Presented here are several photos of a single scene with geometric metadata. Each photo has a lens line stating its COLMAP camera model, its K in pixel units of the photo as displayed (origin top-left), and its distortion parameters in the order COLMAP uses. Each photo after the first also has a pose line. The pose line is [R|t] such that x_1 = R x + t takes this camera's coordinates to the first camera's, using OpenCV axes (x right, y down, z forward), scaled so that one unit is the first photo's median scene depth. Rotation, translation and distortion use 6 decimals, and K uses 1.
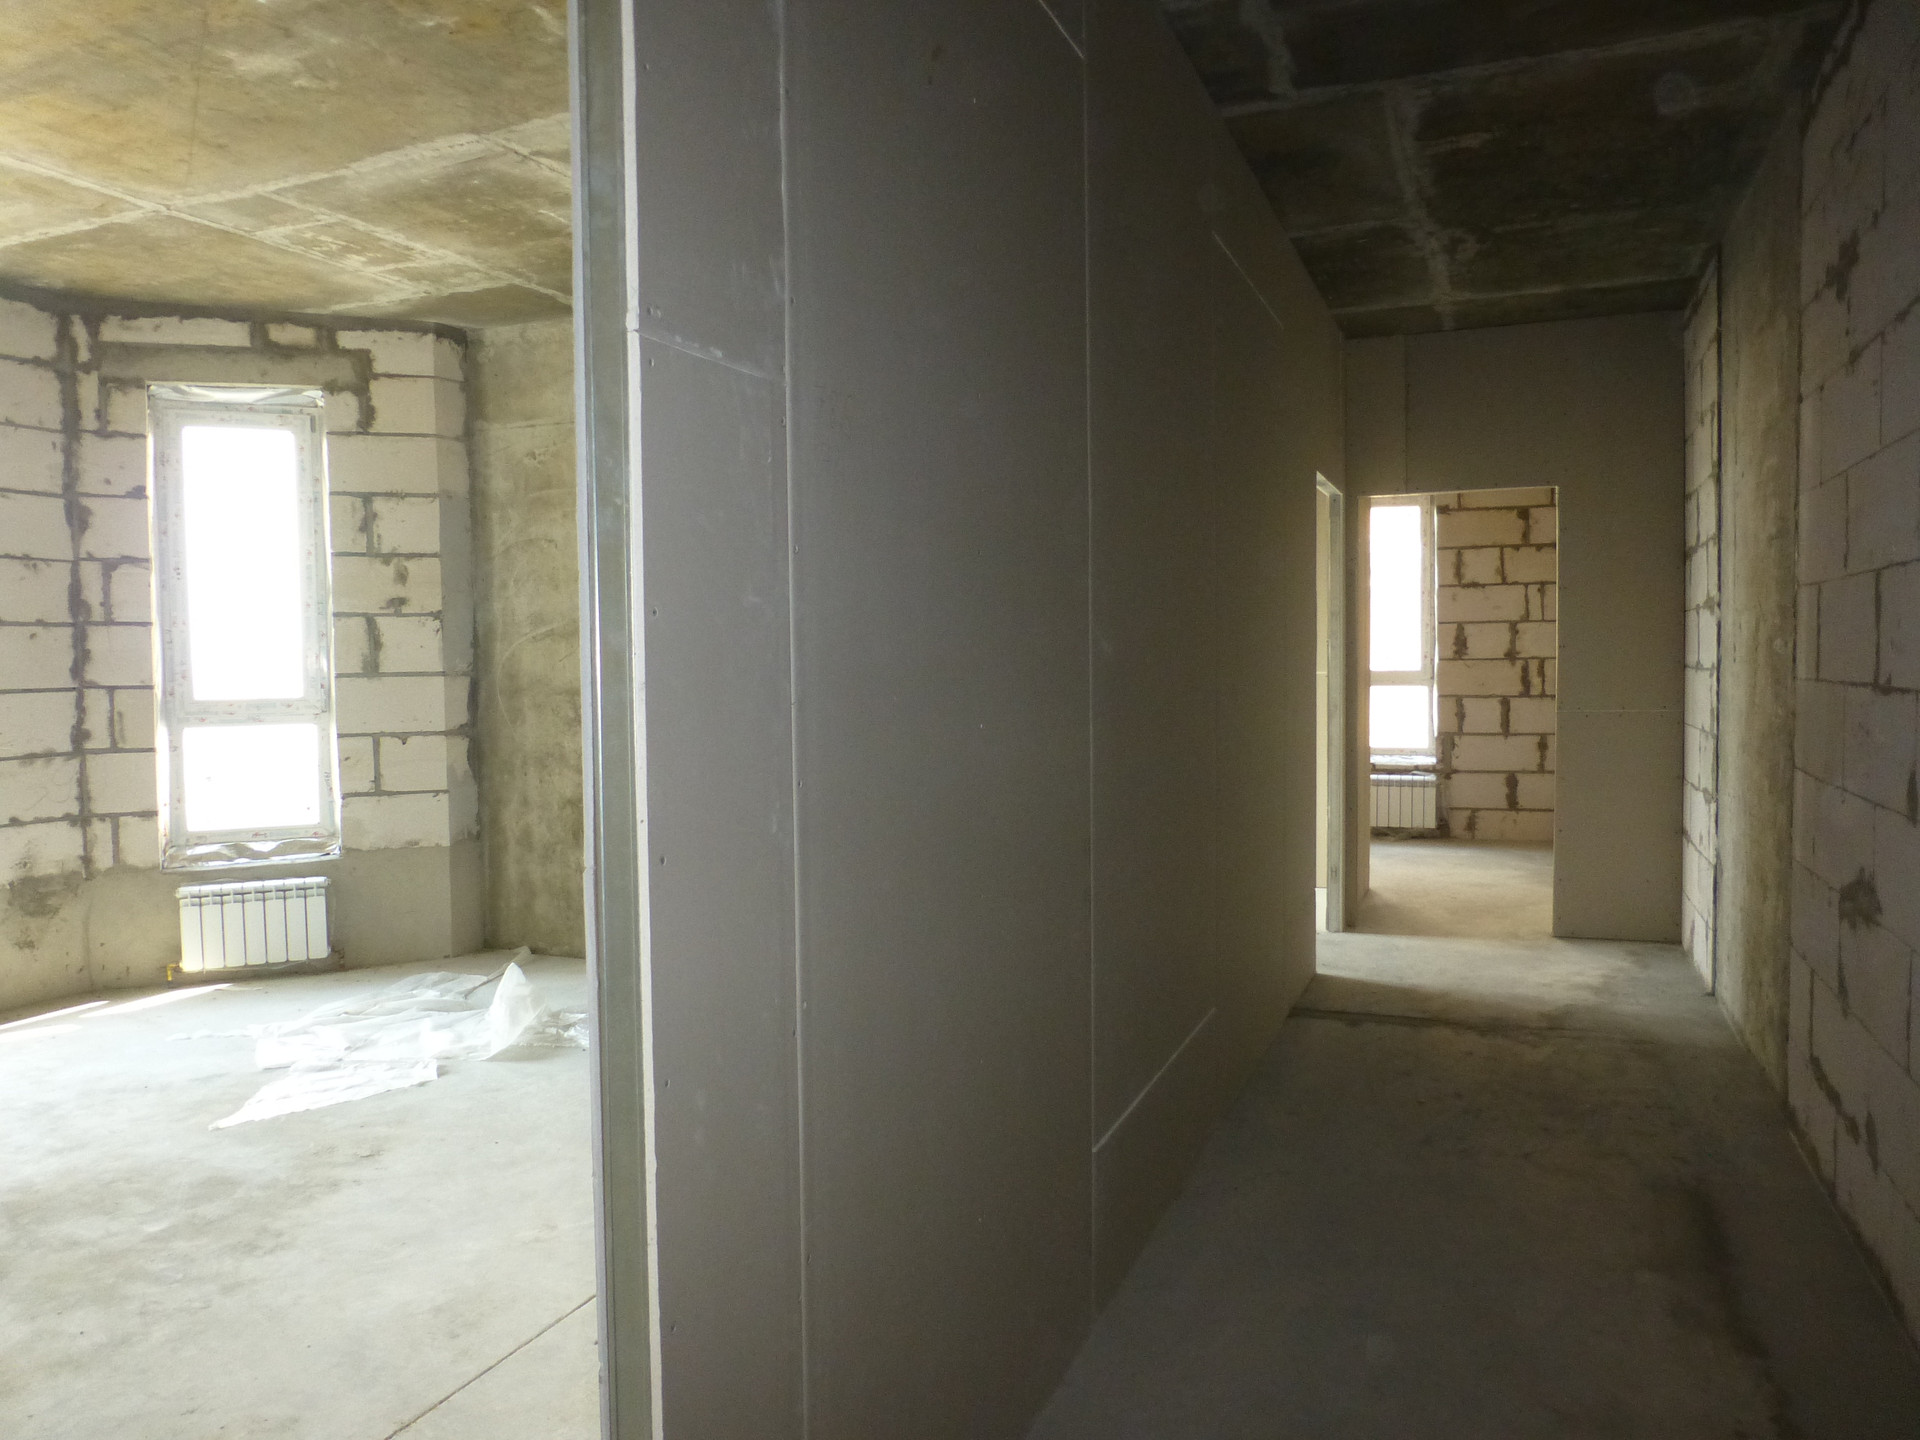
lens RADIAL K [[1360.8, 0, 960.0], [0, 1360.8, 720.0], [0, 0, 1]] dist [-0.029437, -0.001422]
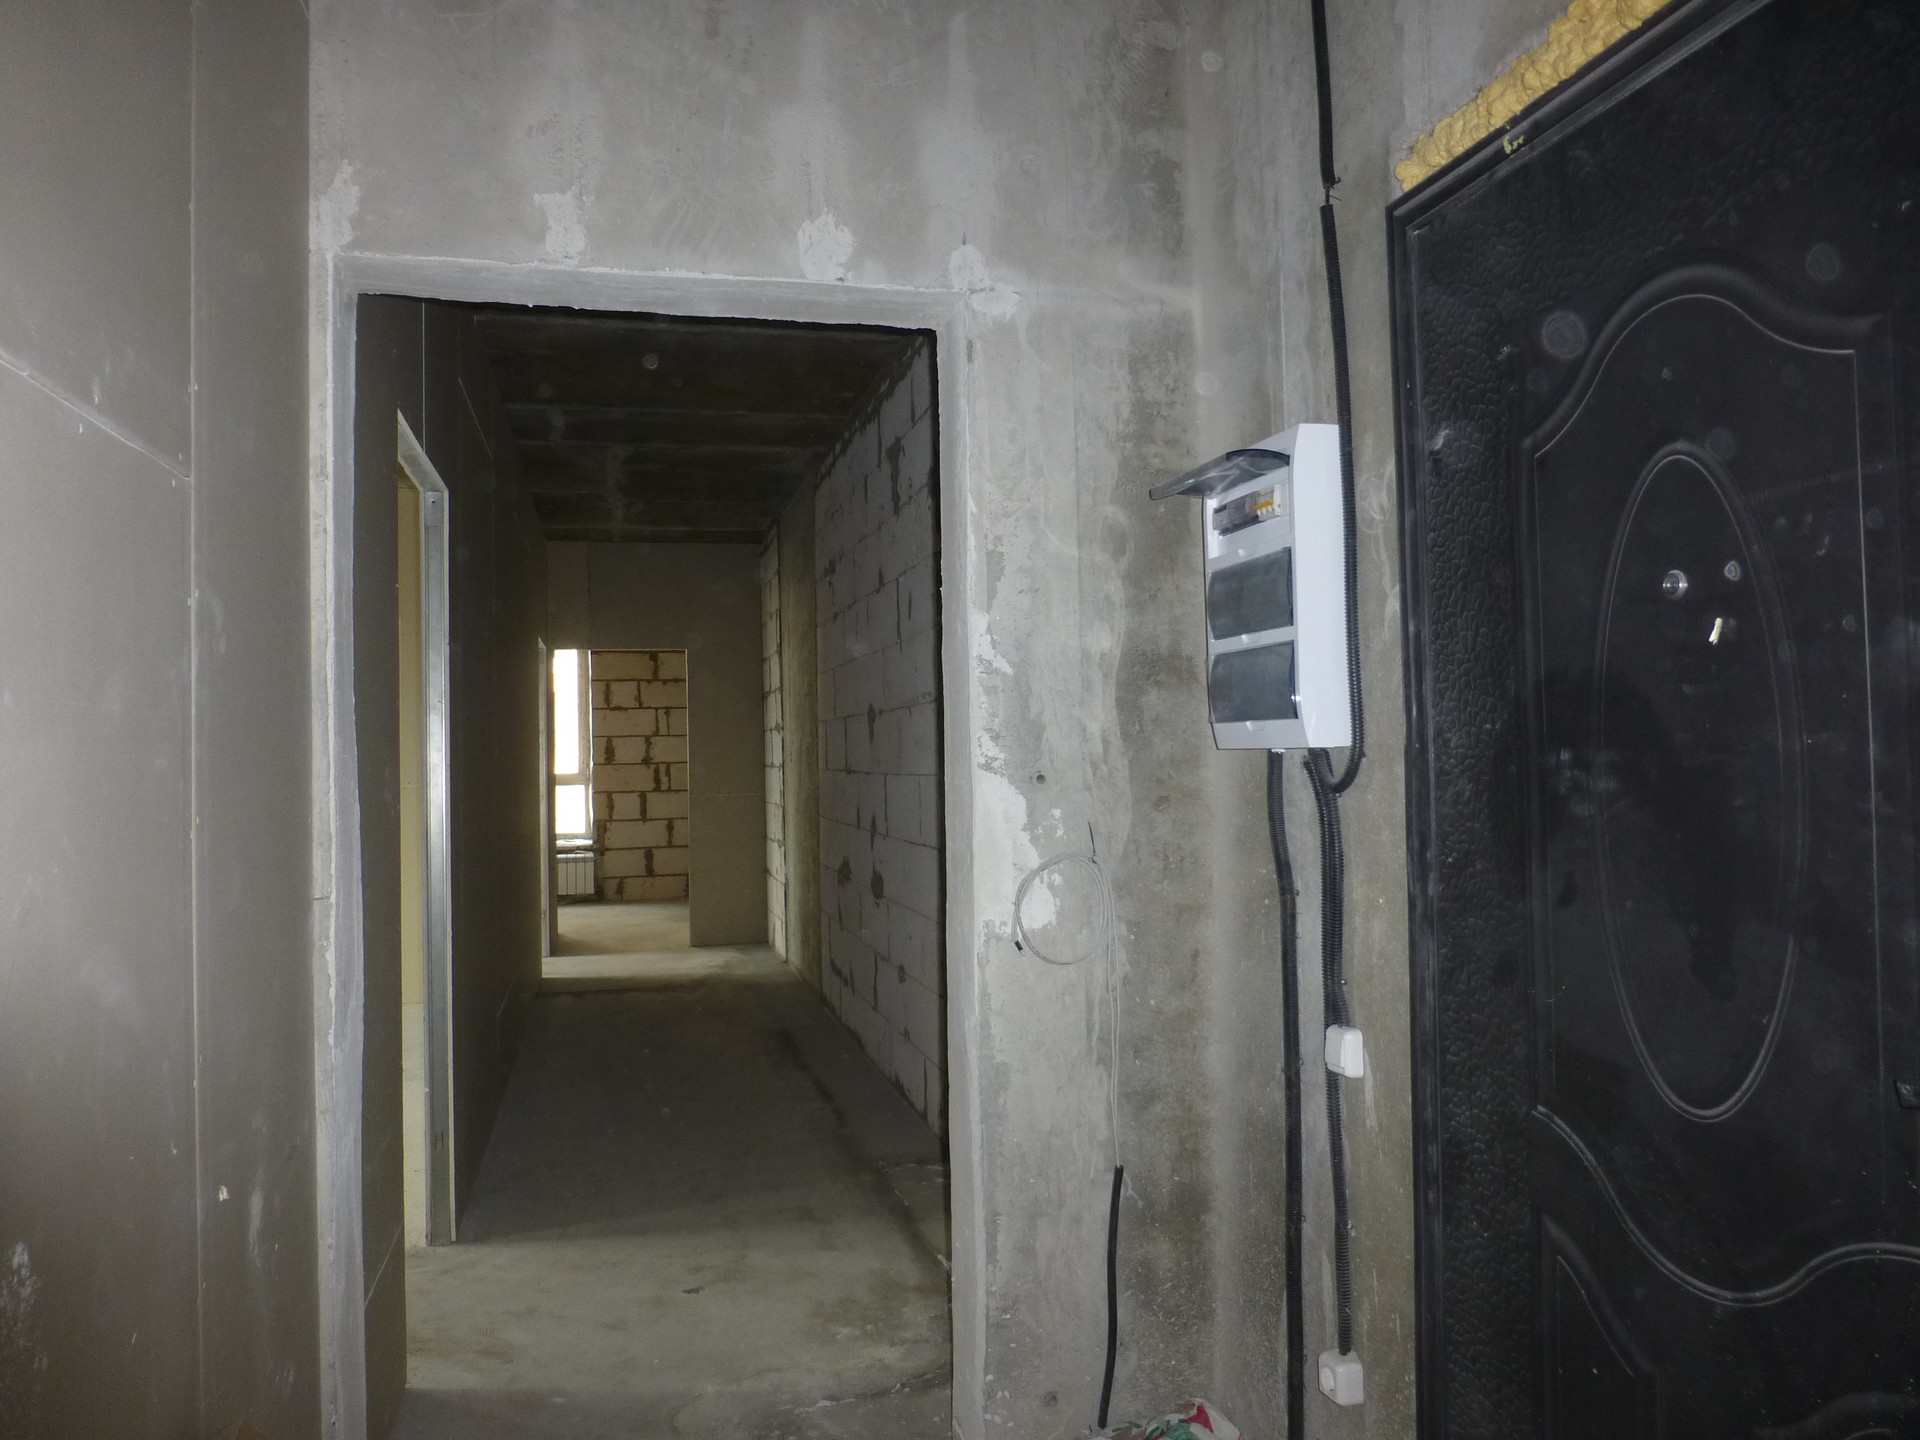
lens RADIAL K [[1347.1, 0, 935.4], [0, 1347.1, 758.9], [0, 0, 1]] dist [0.041628, -0.031062]
pose [[0.812633, -0.002480, 0.582771, -0.165093], [0.032725, 0.998607, -0.041384, 0.017661], [-0.581857, 0.052702, 0.811582, -0.298696]]
